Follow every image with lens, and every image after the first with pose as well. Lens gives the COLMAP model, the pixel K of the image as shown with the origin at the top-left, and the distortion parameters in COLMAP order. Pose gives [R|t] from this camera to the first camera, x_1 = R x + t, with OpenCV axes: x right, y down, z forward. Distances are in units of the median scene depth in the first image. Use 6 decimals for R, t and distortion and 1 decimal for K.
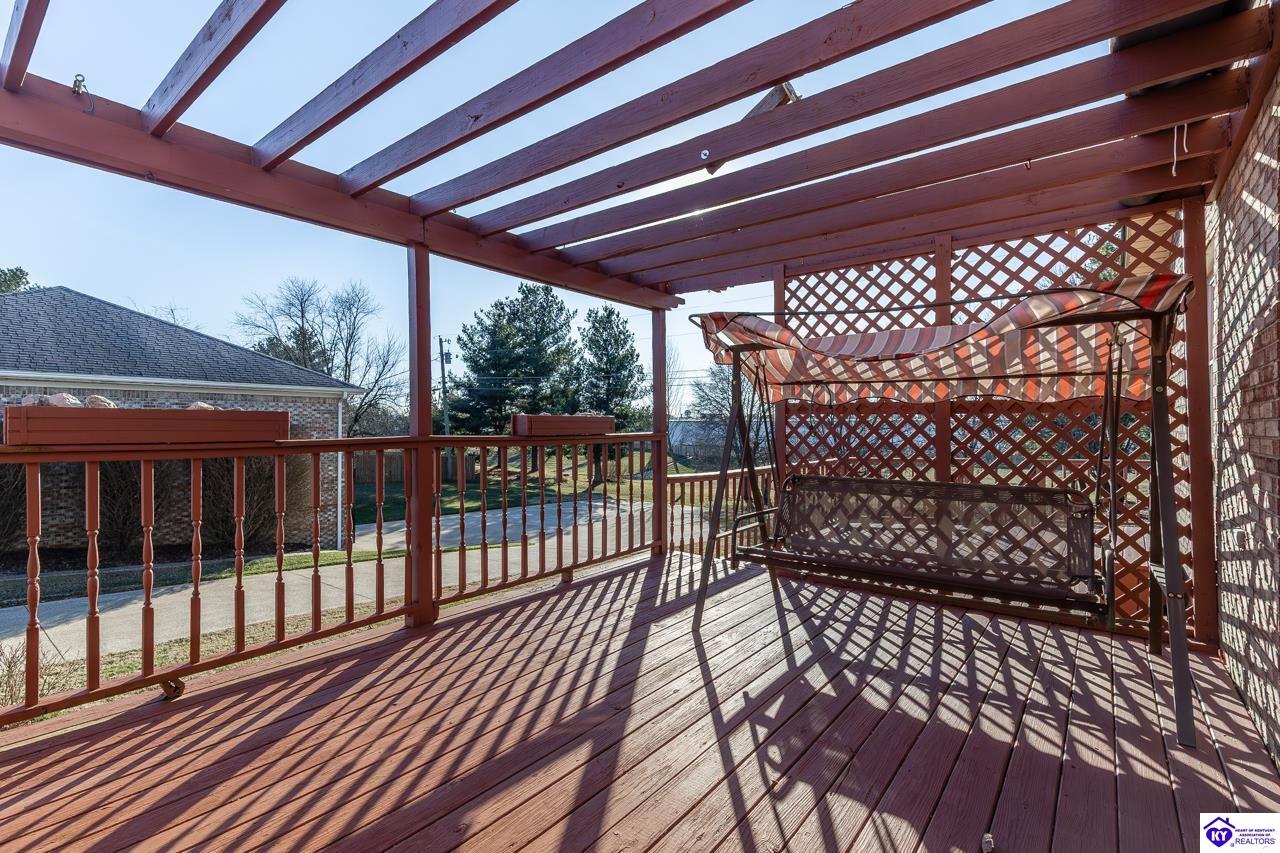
lens RADIAL K [[574.7, 0, 640.0], [0, 574.7, 426.5], [0, 0, 1]] dist [0.002664, 0.000301]
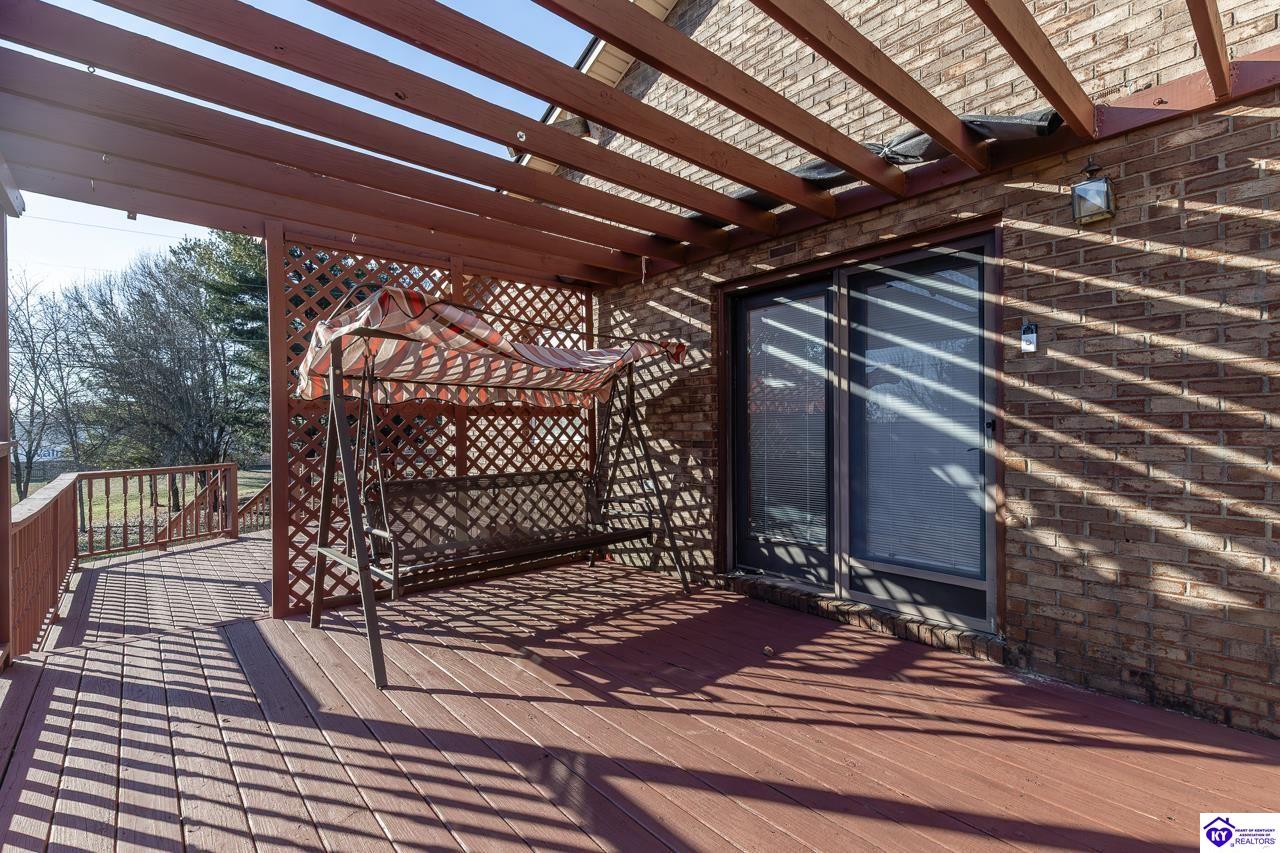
lens RADIAL K [[586.0, 0, 648.6], [0, 586.0, 428.1], [0, 0, 1]] dist [0.009811, -0.000300]
pose [[0.181516, -0.004812, 0.983376, -0.689023], [0.005095, 0.999979, 0.003953, -0.000133], [-0.983375, 0.004293, 0.181536, 0.540231]]
